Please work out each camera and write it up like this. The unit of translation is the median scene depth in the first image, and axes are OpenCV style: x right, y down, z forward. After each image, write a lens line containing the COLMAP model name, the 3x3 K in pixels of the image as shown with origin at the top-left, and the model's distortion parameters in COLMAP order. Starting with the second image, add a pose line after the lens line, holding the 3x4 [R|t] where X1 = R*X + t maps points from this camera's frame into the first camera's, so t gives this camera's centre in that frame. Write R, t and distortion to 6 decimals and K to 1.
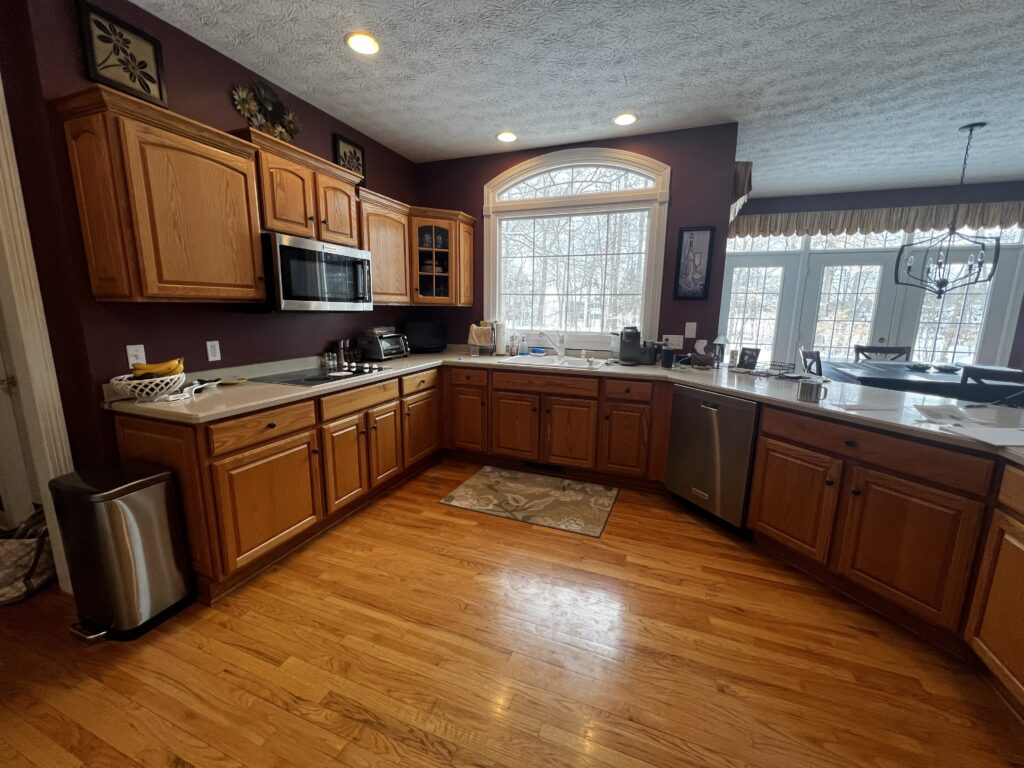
lens RADIAL K [[405.3, 0, 512.0], [0, 405.3, 384.0], [0, 0, 1]] dist [-0.001283, -0.000168]
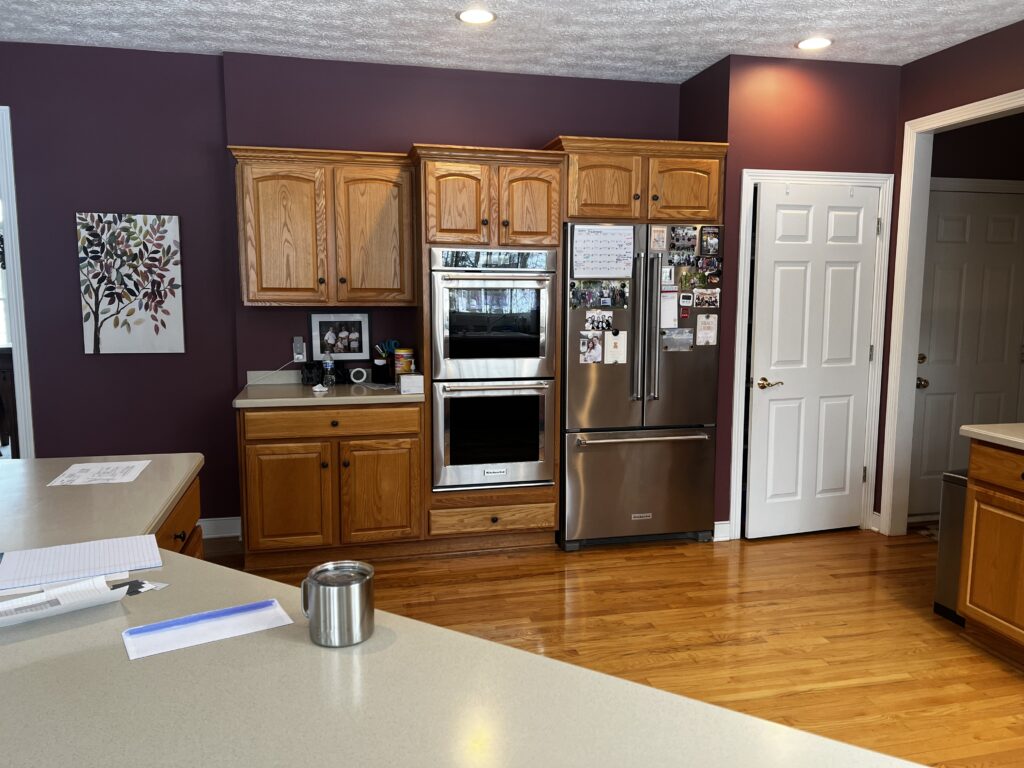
lens RADIAL K [[778.6, 0, 512.0], [0, 778.6, 384.0], [0, 0, 1]] dist [-0.000348, -0.000240]
pose [[-0.828362, 0.051261, -0.557843, 1.160495], [-0.116946, 0.958040, 0.261694, -0.383725], [0.547850, 0.282015, -0.787609, 1.819312]]
